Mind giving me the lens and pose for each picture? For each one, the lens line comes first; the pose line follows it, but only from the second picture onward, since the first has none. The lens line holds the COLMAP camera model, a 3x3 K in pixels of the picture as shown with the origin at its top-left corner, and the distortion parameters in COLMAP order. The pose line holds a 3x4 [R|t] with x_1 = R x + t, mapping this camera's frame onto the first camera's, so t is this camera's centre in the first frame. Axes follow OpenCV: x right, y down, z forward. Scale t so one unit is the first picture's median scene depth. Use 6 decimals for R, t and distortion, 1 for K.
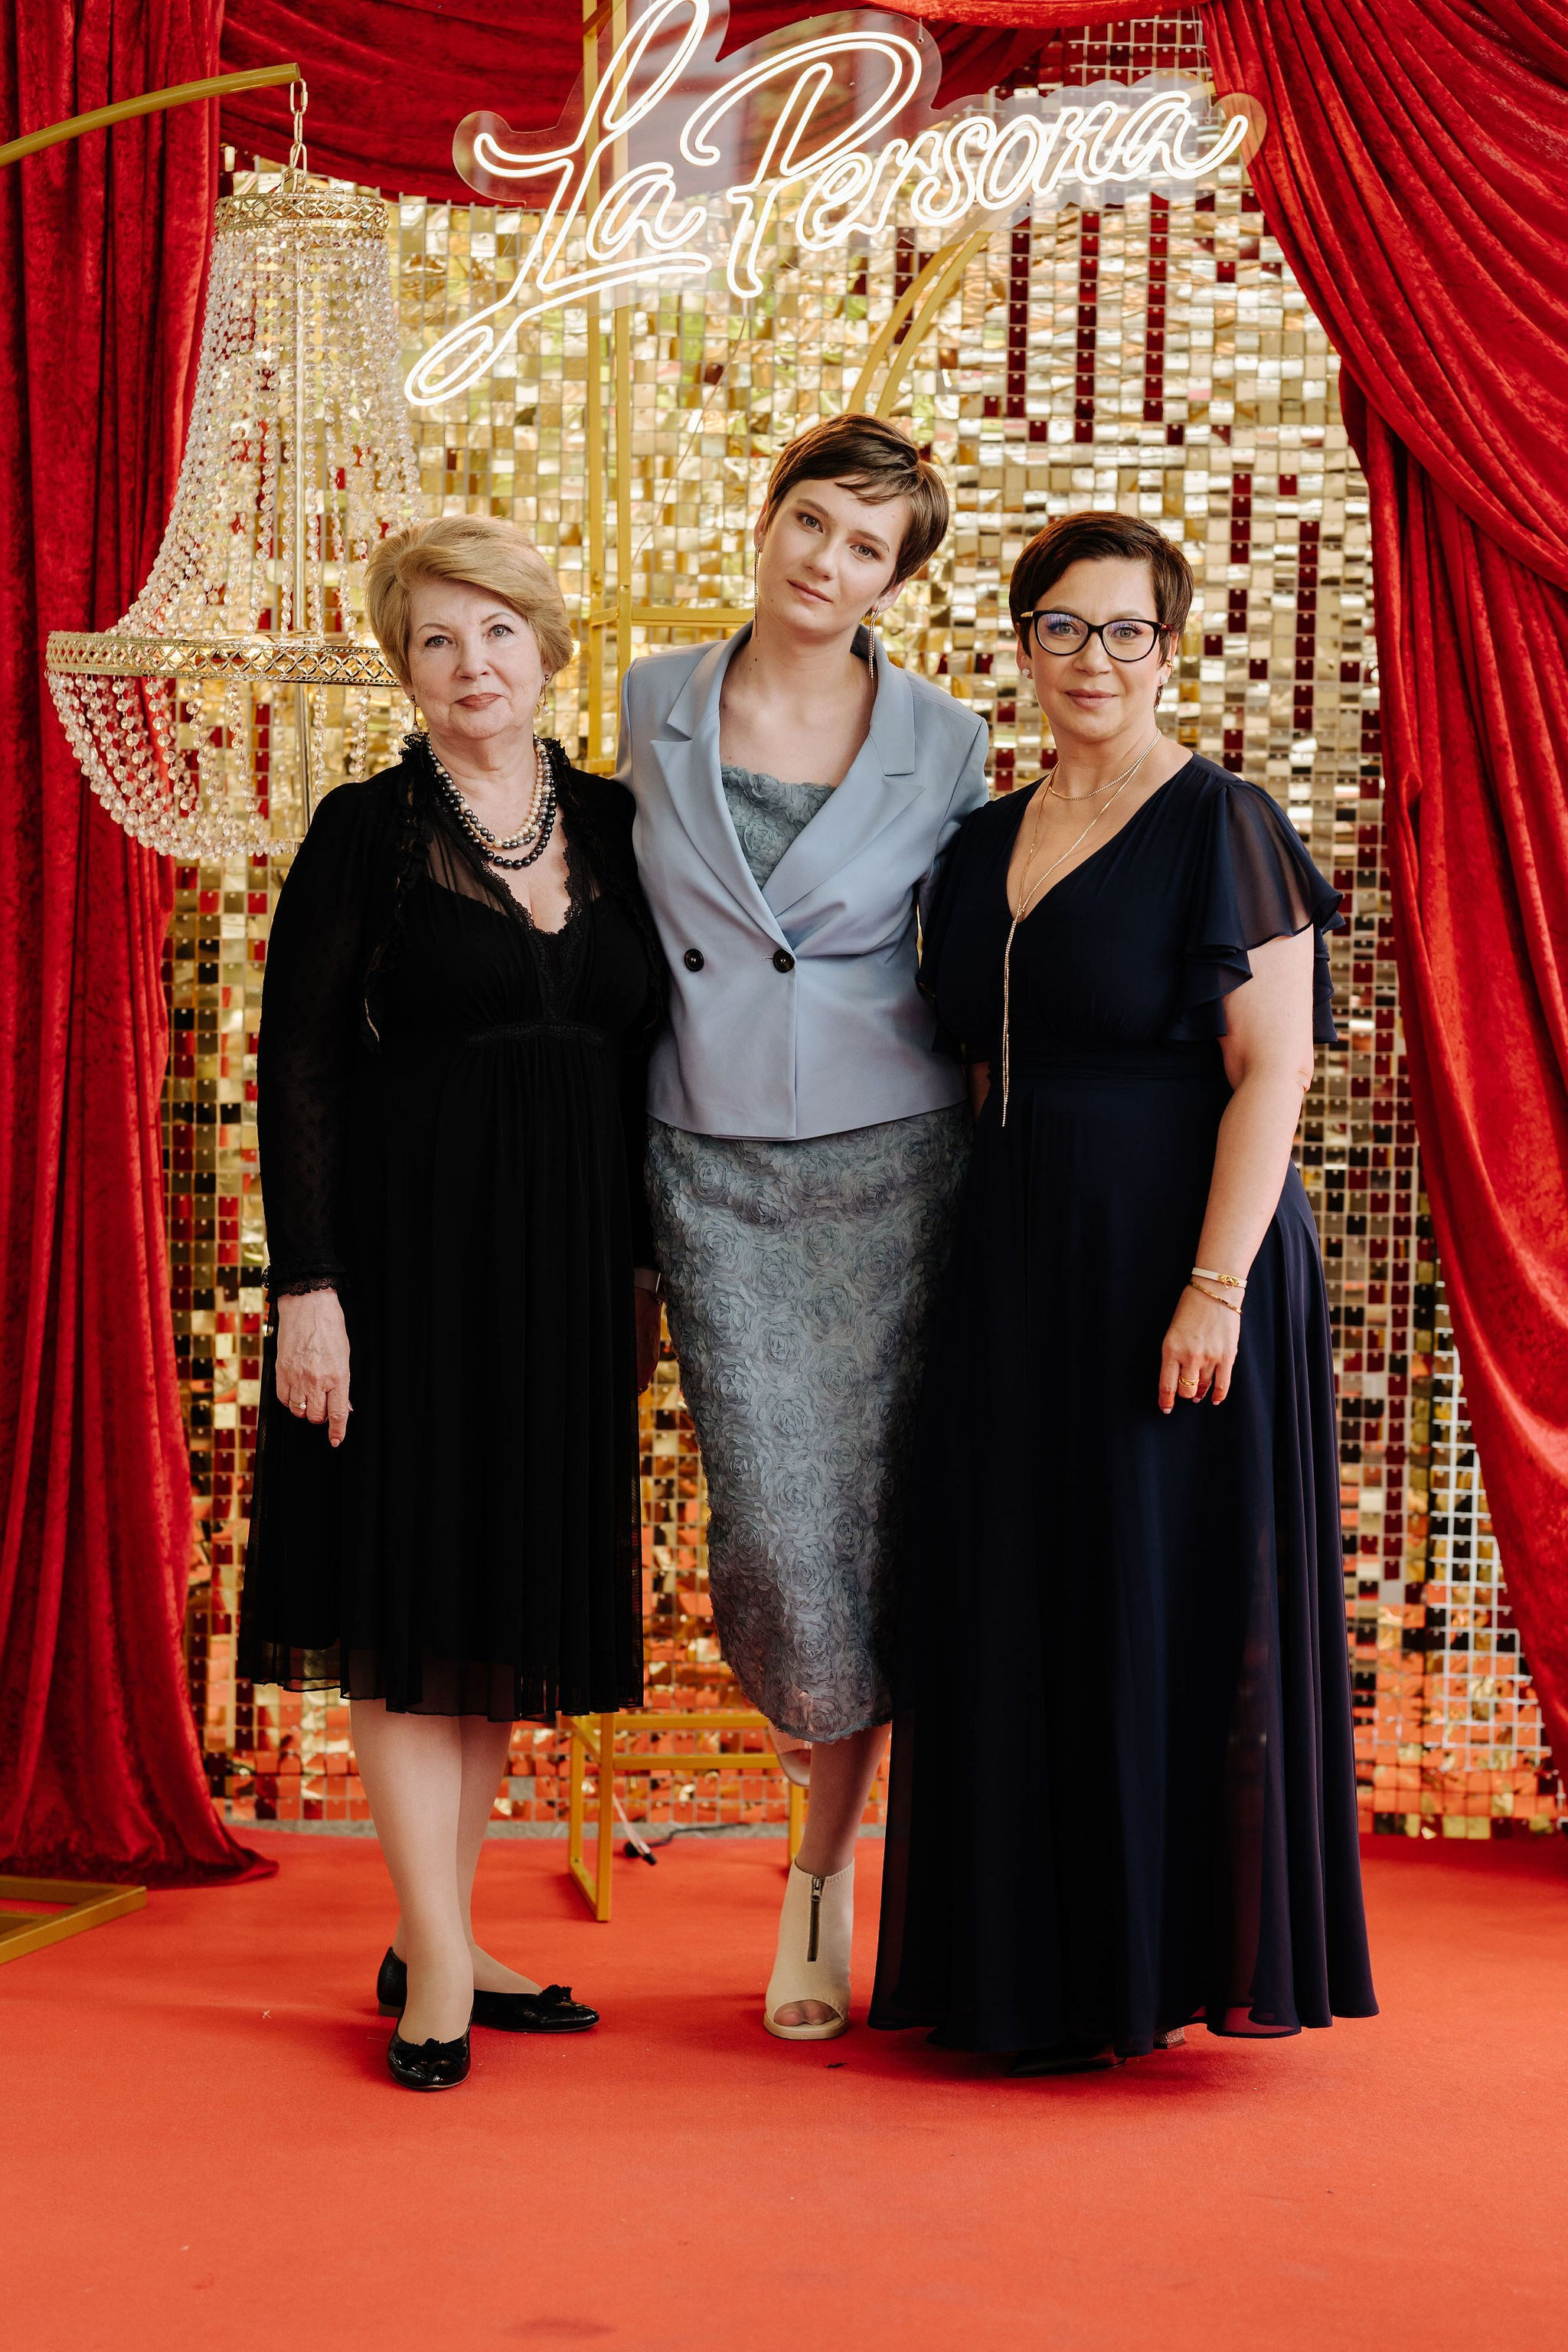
lens RADIAL K [[5532.1, 0, 781.0], [0, 5532.1, 1177.0], [0, 0, 1]] dist [0.099688, 0.834413]
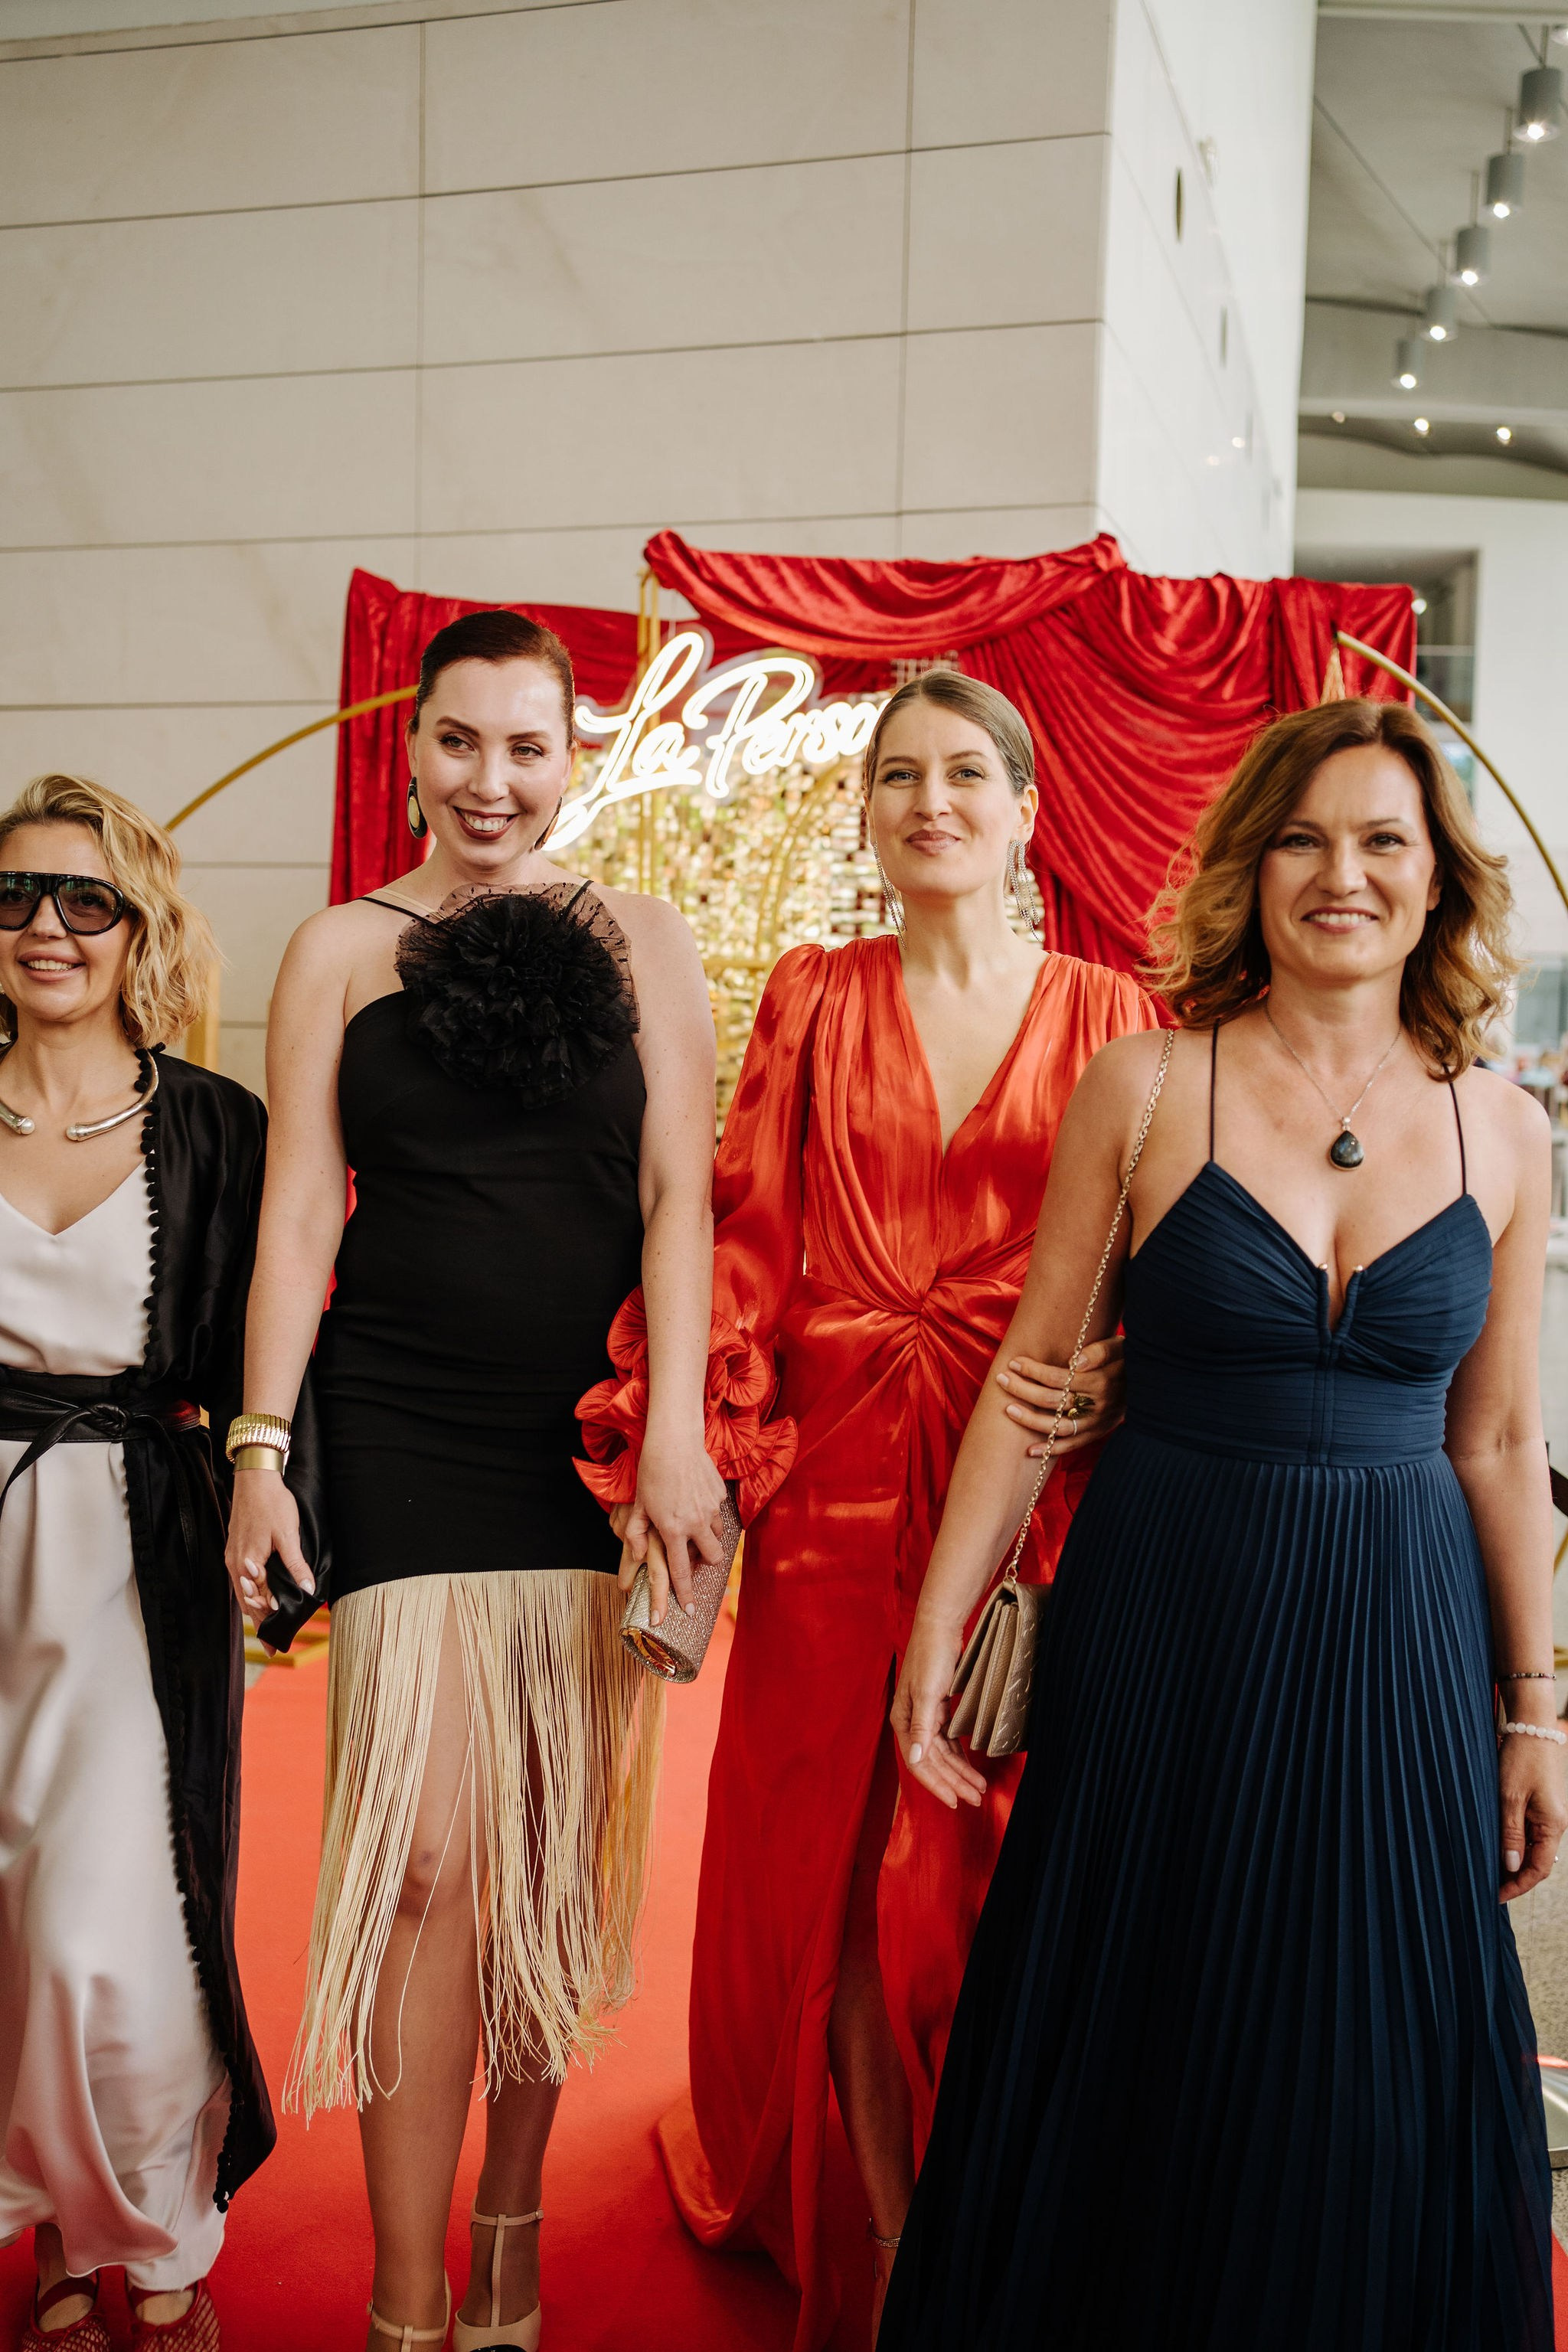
lens RADIAL K [[2402.5, 0, 789.7], [0, 2402.5, 1183.1], [0, 0, 1]] dist [-0.016323, 0.137234]
pose [[0.999825, 0.018605, -0.002042, 0.022207], [-0.018633, 0.999721, -0.014505, -0.012953], [0.001771, 0.014540, 0.999893, 0.169673]]
